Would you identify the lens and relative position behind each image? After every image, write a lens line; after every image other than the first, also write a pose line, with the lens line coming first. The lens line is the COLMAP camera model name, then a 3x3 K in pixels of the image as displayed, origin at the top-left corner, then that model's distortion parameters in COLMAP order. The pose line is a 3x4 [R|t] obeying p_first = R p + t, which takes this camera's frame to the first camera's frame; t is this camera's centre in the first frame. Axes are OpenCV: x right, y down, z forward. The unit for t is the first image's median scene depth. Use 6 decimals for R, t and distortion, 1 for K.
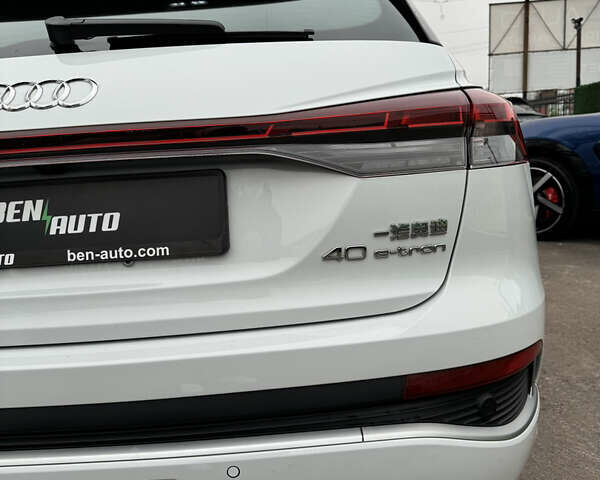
lens RADIAL K [[593.0, 0, 281.8], [0, 593.0, 238.6], [0, 0, 1]] dist [0.092340, -0.169319]
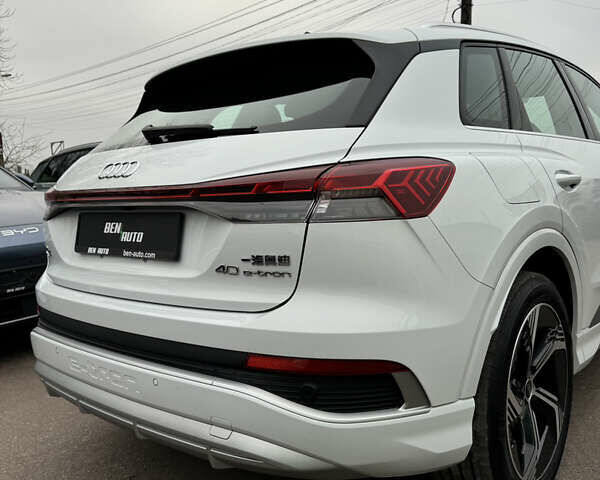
lens RADIAL K [[561.0, 0, 300.0], [0, 561.0, 240.0], [0, 0, 1]] dist [0.172988, -0.378174]
pose [[0.771617, 0.091550, -0.629465, 1.194395], [-0.100074, 0.994737, 0.022001, -0.106002], [0.628166, 0.046016, 0.776717, -0.066578]]
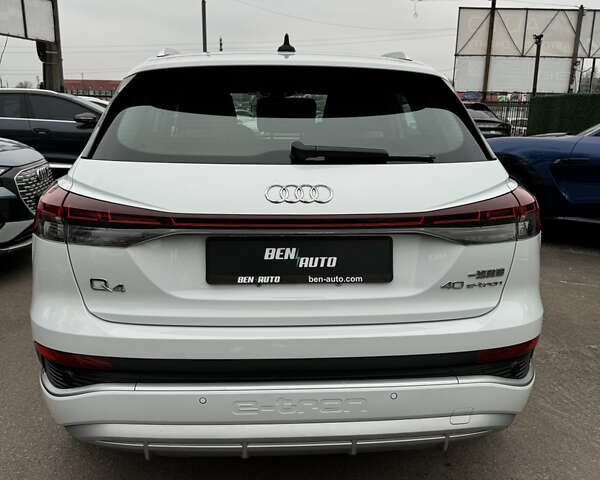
lens RADIAL K [[561.0, 0, 300.0], [0, 561.0, 240.0], [0, 0, 1]] dist [0.172988, -0.378174]
pose [[0.994102, 0.054513, 0.093754, -0.540251], [-0.058916, 0.997255, 0.044845, -0.165638], [-0.091052, -0.050104, 0.994585, -0.721342]]
